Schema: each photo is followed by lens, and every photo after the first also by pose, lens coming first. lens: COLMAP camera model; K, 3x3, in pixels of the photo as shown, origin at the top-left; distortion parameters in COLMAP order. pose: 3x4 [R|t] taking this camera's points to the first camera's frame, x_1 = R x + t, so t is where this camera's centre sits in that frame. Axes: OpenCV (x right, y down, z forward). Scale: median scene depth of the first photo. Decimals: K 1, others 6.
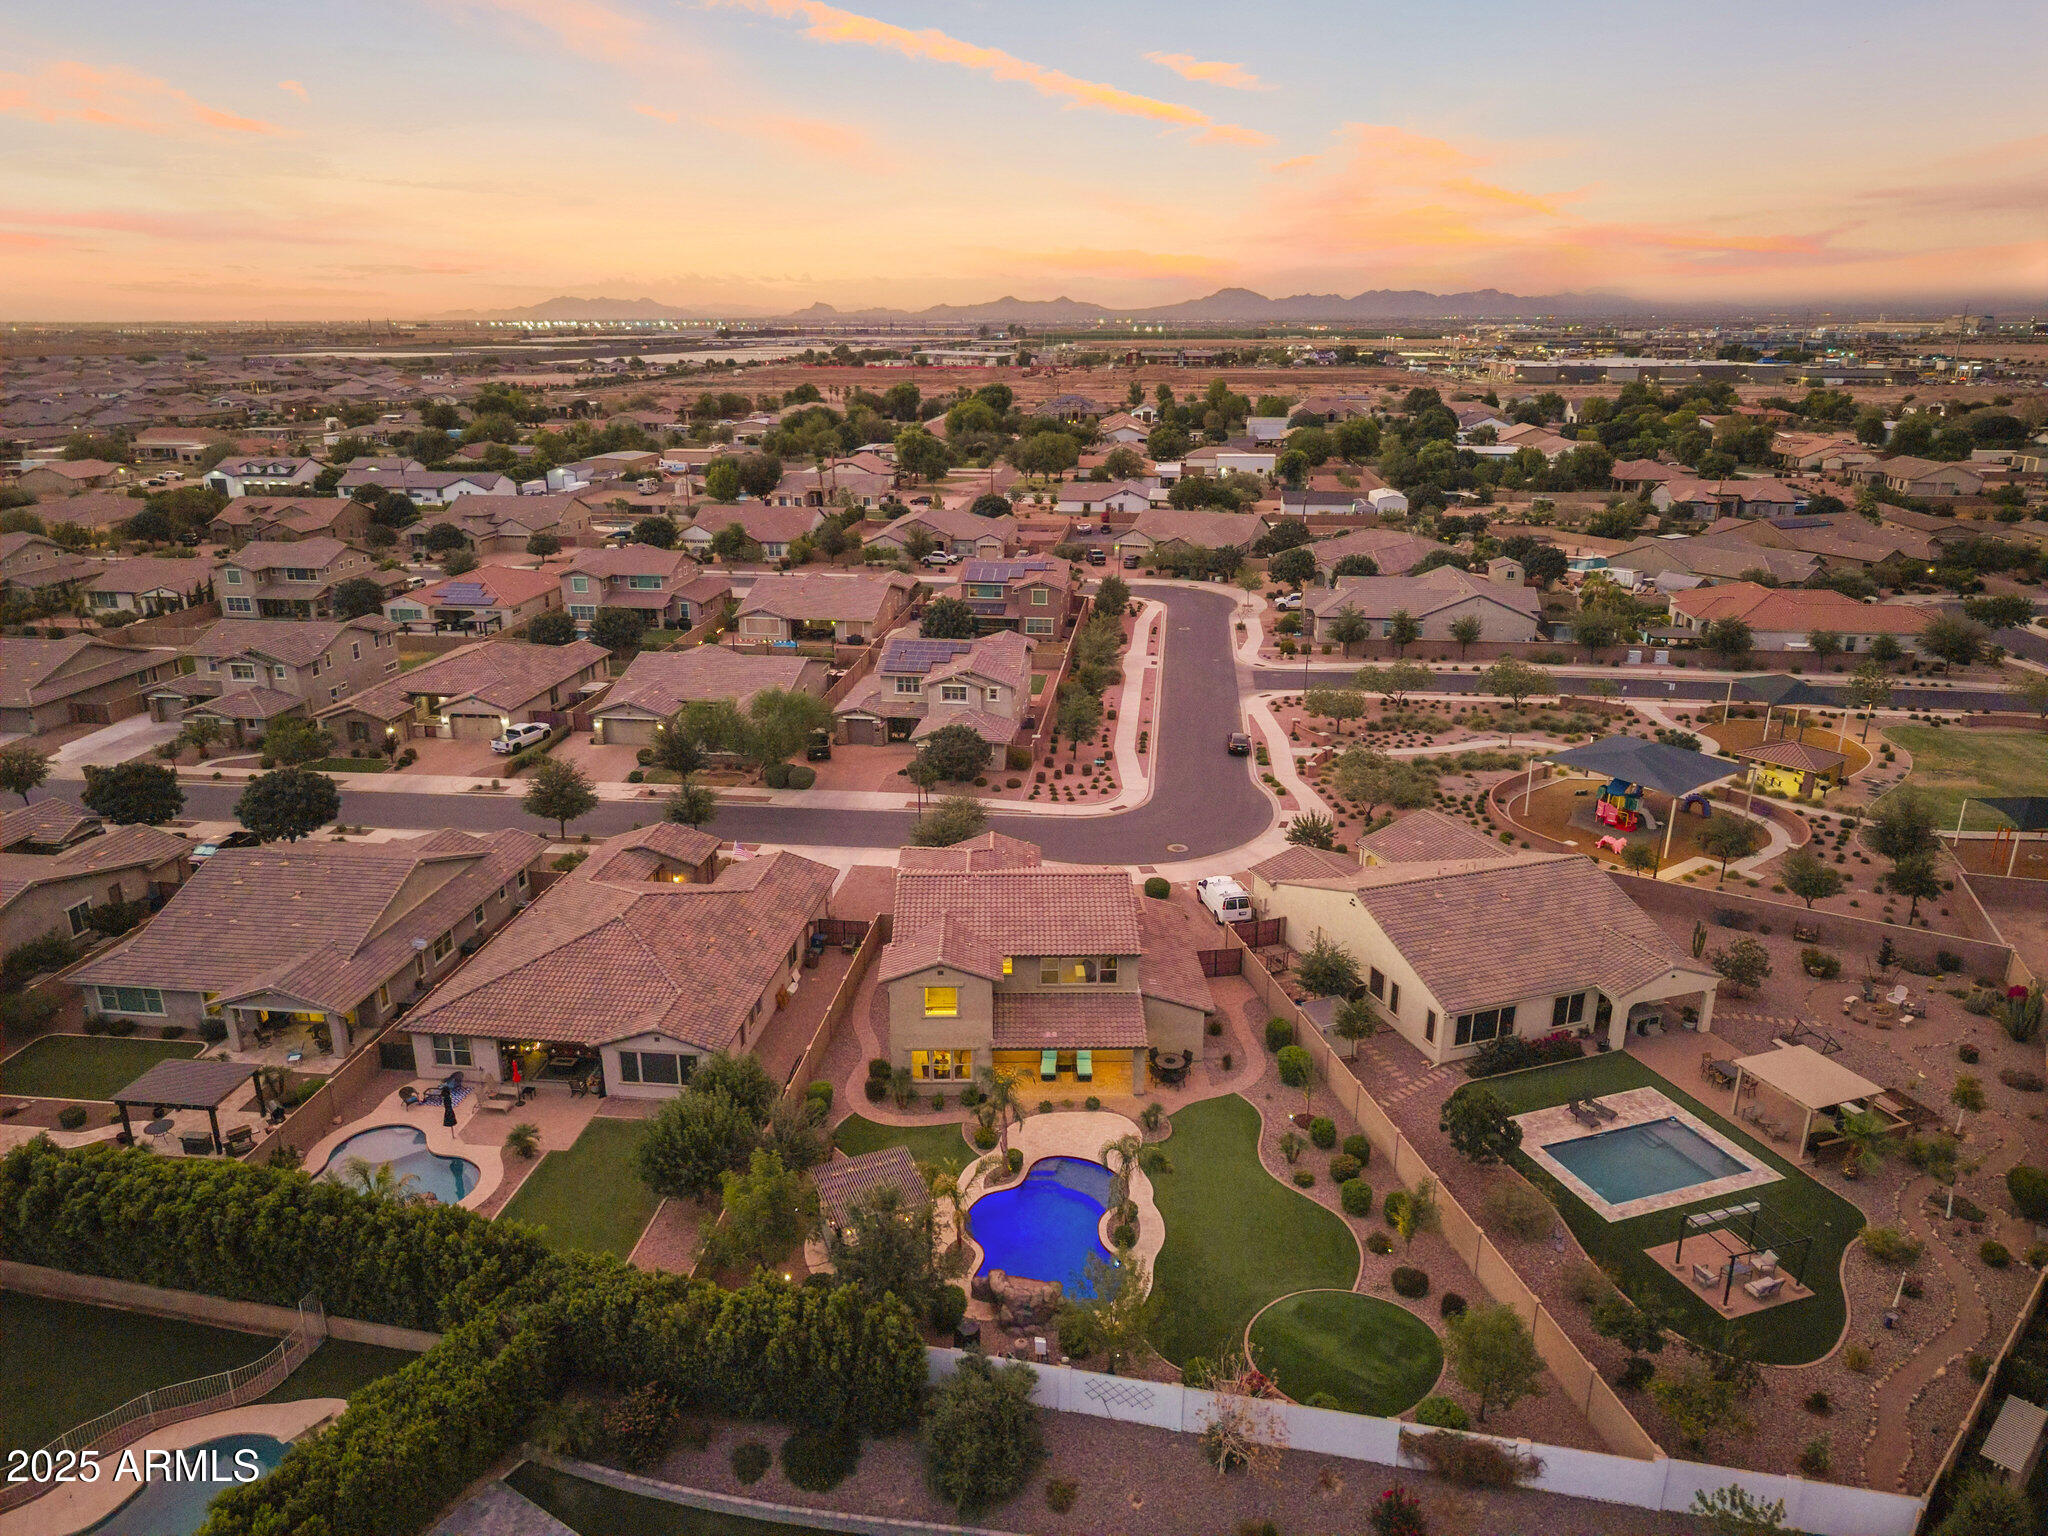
lens RADIAL K [[1366.9, 0, 1018.5], [0, 1366.9, 756.0], [0, 0, 1]] dist [0.041430, -0.065318]
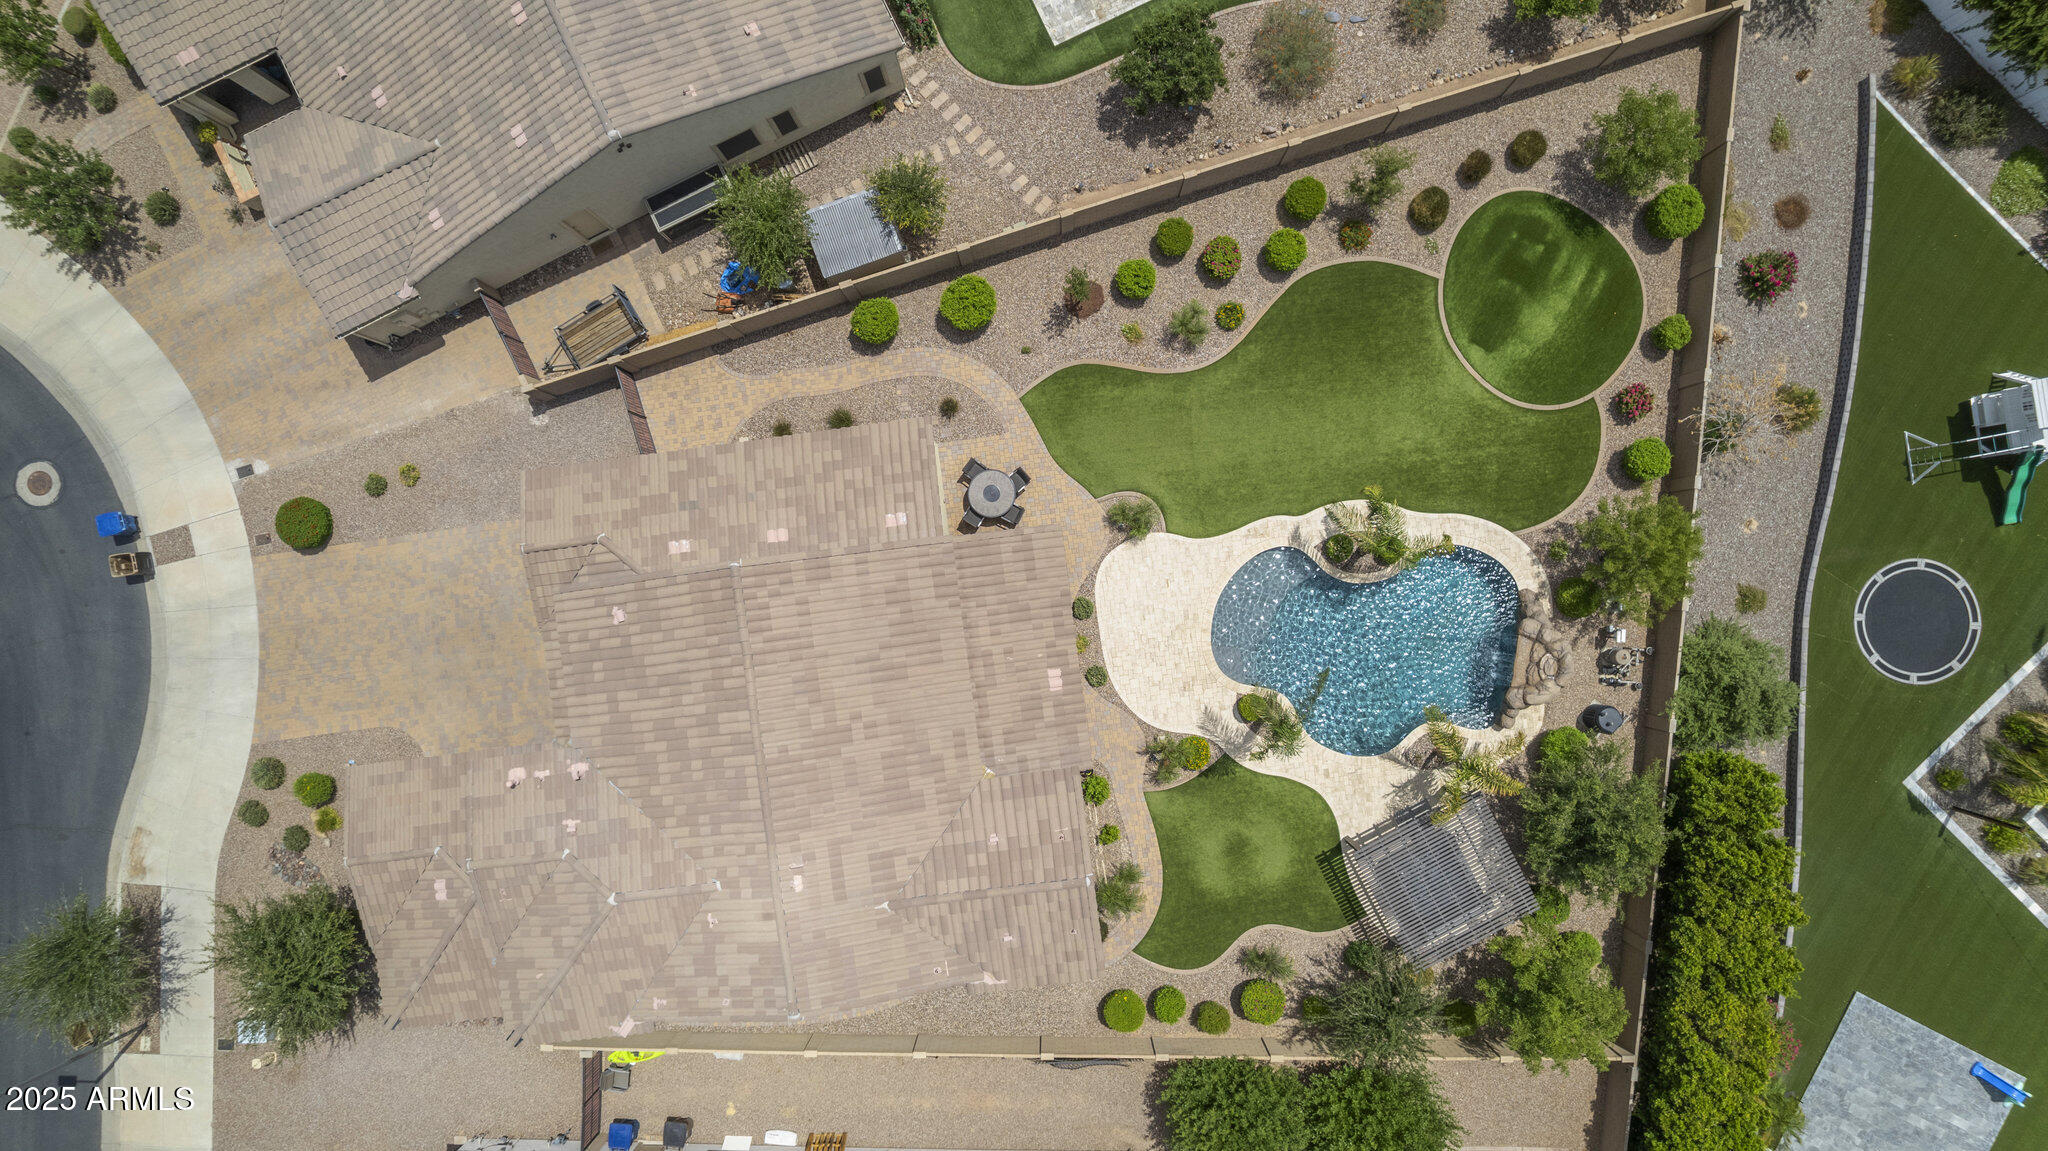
lens RADIAL K [[1316.0, 0, 1036.1], [0, 1316.0, 567.3], [0, 0, 1]] dist [-0.100827, 0.095938]
pose [[-0.104604, -0.994428, 0.013087, 0.065539], [0.322493, -0.021469, 0.946328, -0.353587], [-0.940774, 0.103210, 0.322942, 0.777316]]
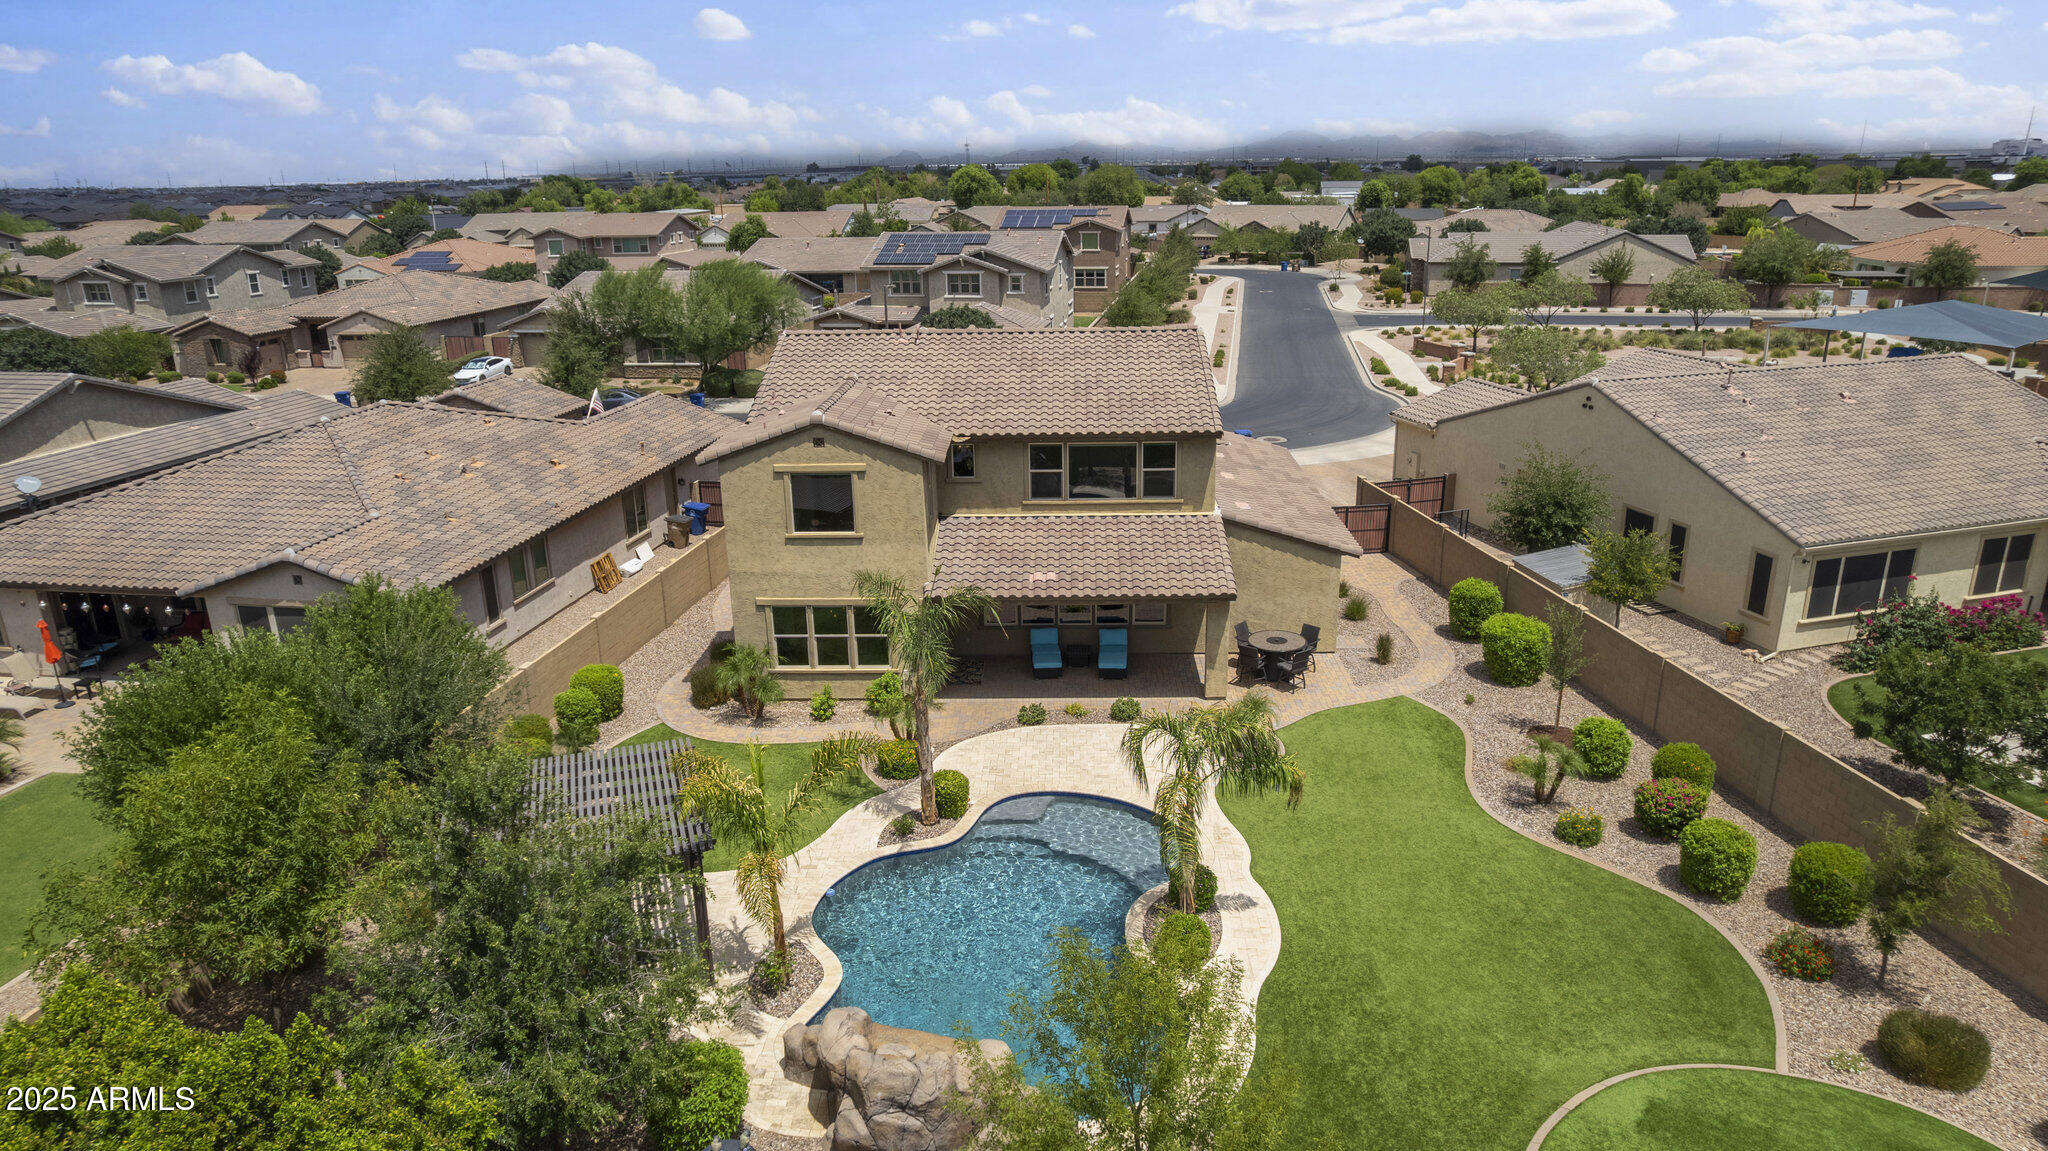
lens RADIAL K [[1316.0, 0, 1036.1], [0, 1316.0, 567.3], [0, 0, 1]] dist [-0.100827, 0.095938]
pose [[0.999001, -0.001494, -0.044665, 0.041378], [0.001152, 0.999970, -0.007680, 0.196424], [0.044676, 0.007620, 0.998972, 0.493807]]
